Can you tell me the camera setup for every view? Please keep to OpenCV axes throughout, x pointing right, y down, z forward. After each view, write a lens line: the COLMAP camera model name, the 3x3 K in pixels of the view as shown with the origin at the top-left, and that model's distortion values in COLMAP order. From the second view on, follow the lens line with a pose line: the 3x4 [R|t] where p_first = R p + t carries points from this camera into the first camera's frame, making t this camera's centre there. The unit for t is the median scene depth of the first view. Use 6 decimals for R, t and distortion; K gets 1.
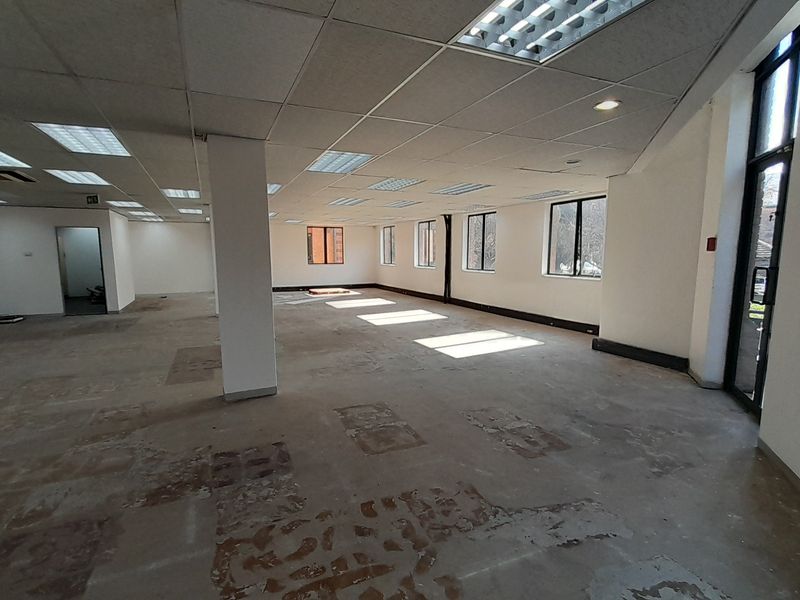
lens RADIAL K [[420.5, 0, 400.3], [0, 420.5, 313.8], [0, 0, 1]] dist [0.020549, -0.014631]
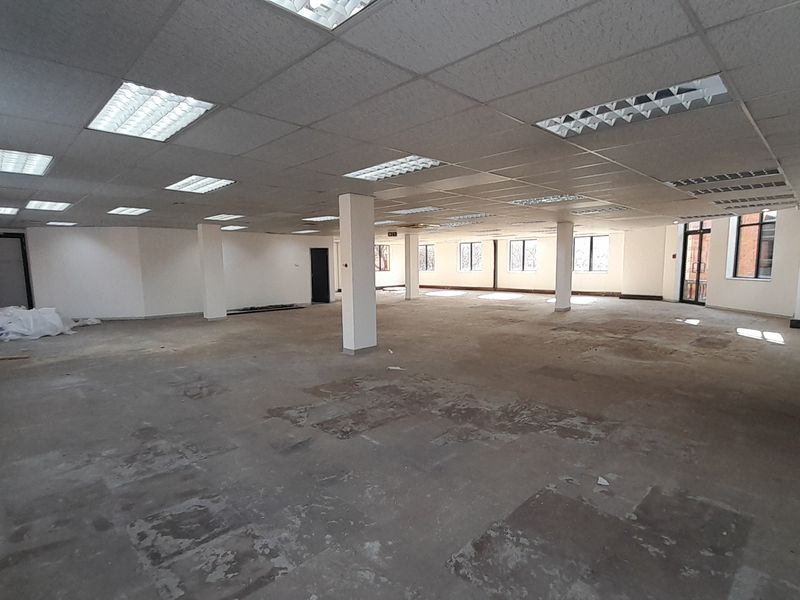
lens RADIAL K [[420.5, 0, 399.8], [0, 420.5, 310.1], [0, 0, 1]] dist [0.020549, -0.014631]
pose [[0.934729, -0.050419, 0.351766, -0.876088], [0.062617, 0.997764, -0.023379, 0.068876], [-0.349801, 0.043880, 0.935796, -0.465927]]
